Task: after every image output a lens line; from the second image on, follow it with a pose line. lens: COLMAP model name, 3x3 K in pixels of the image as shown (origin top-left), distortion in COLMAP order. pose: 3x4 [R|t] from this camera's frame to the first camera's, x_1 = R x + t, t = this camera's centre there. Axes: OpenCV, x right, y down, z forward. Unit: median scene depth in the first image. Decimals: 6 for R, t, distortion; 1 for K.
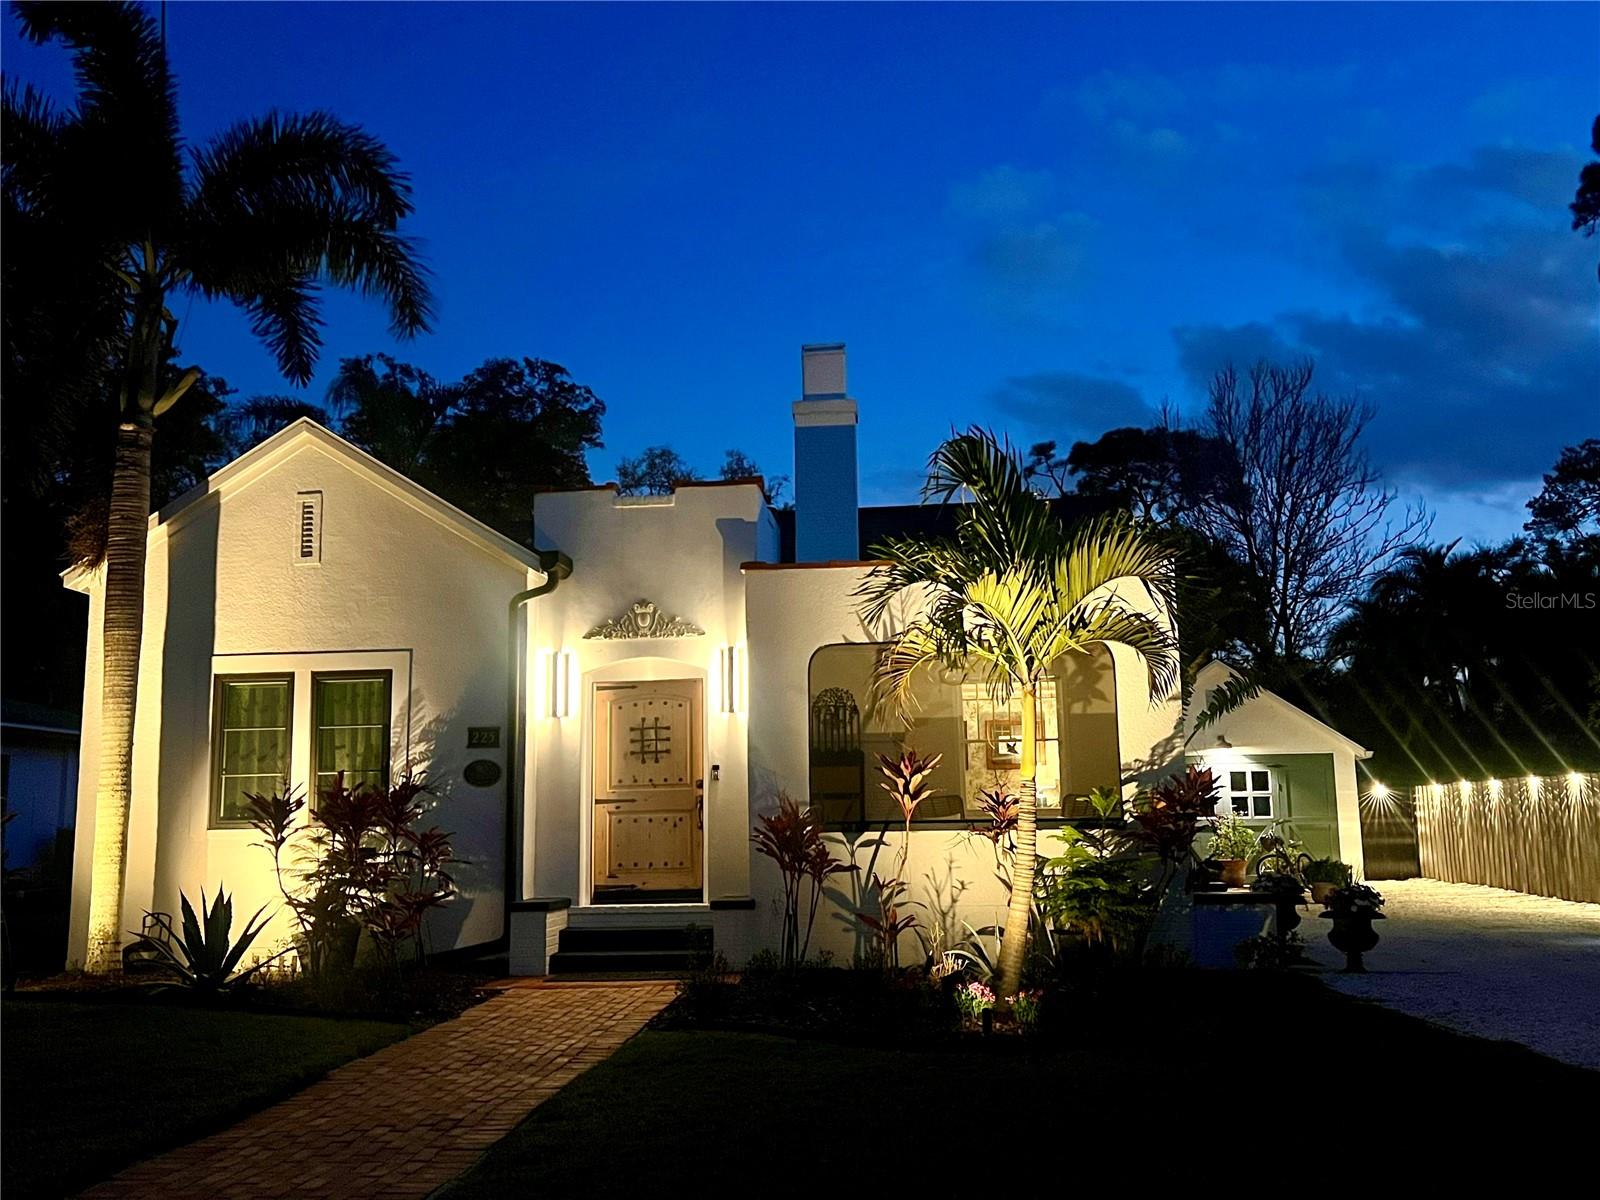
lens RADIAL K [[1427.9, 0, 798.0], [0, 1427.9, 596.8], [0, 0, 1]] dist [0.001513, -0.010599]
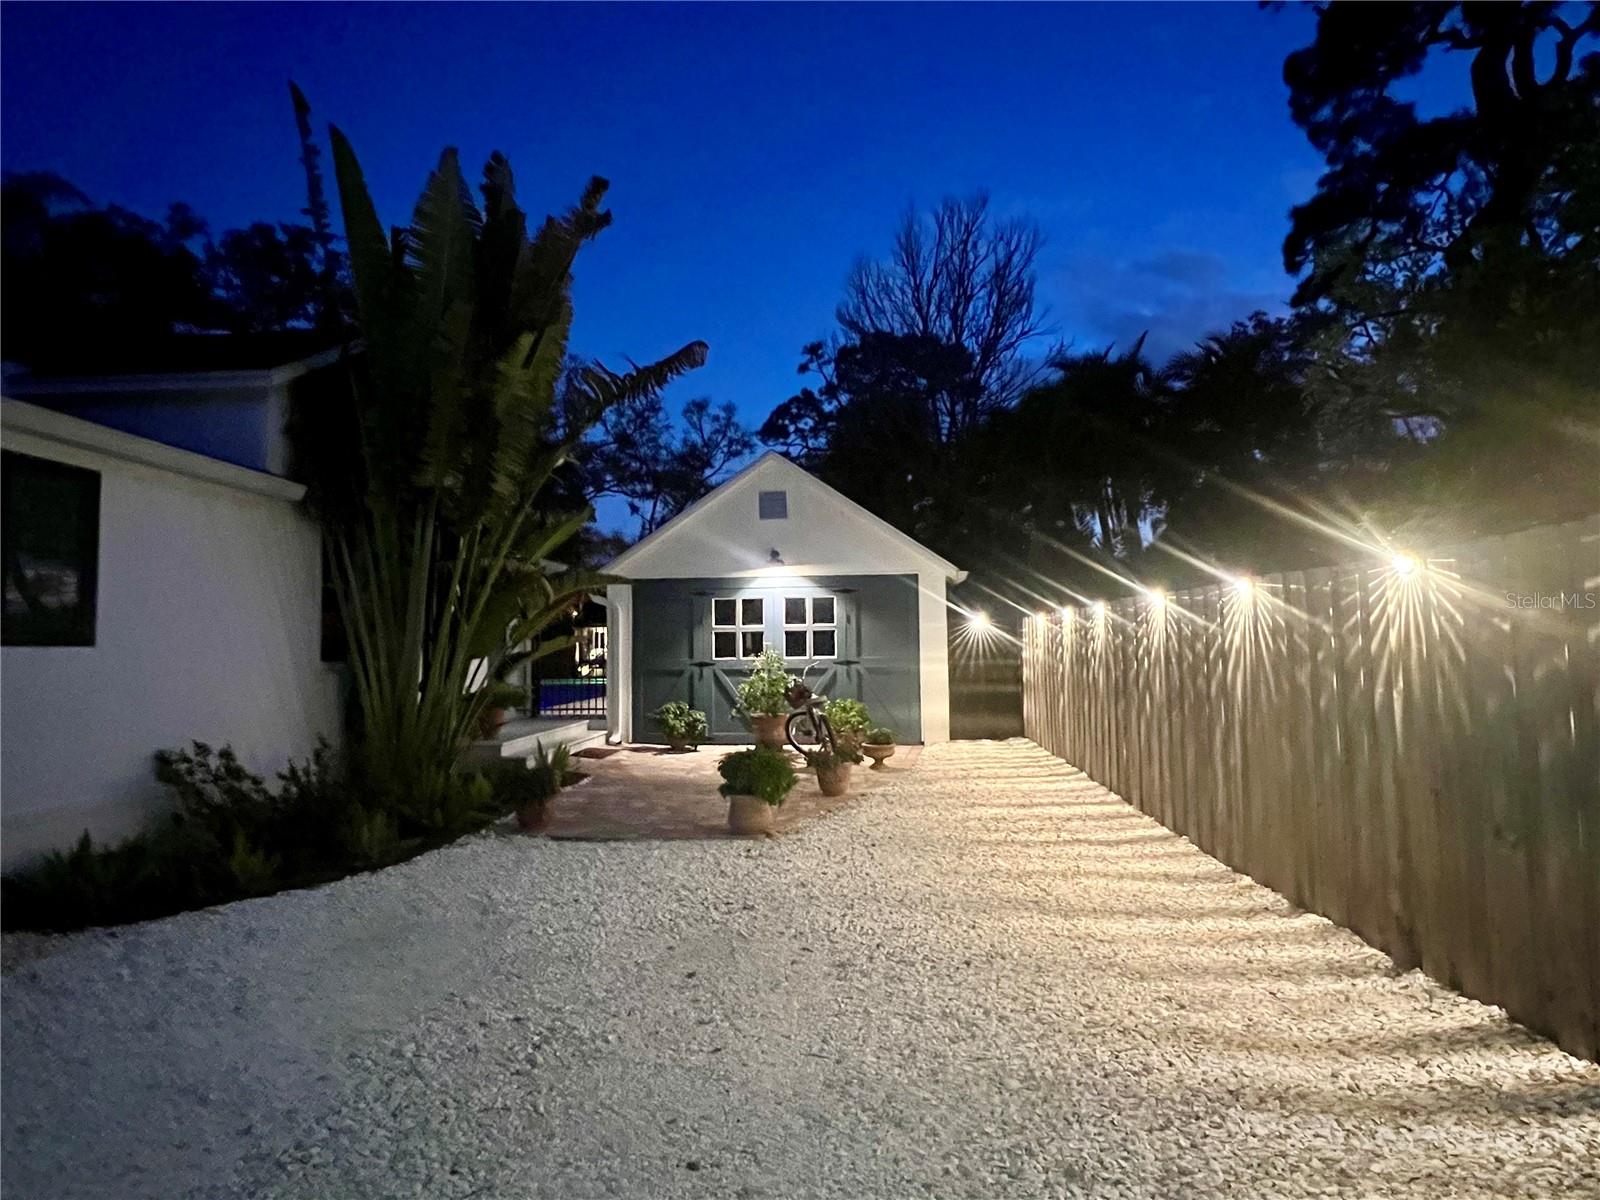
lens RADIAL K [[843.5, 0, 802.1], [0, 843.5, 604.2], [0, 0, 1]] dist [0.002318, 0.000367]
pose [[0.999476, 0.000204, 0.032374, 0.299645], [-0.003719, 0.994083, 0.108559, 0.077377], [-0.032161, -0.108622, 0.993563, 0.558083]]
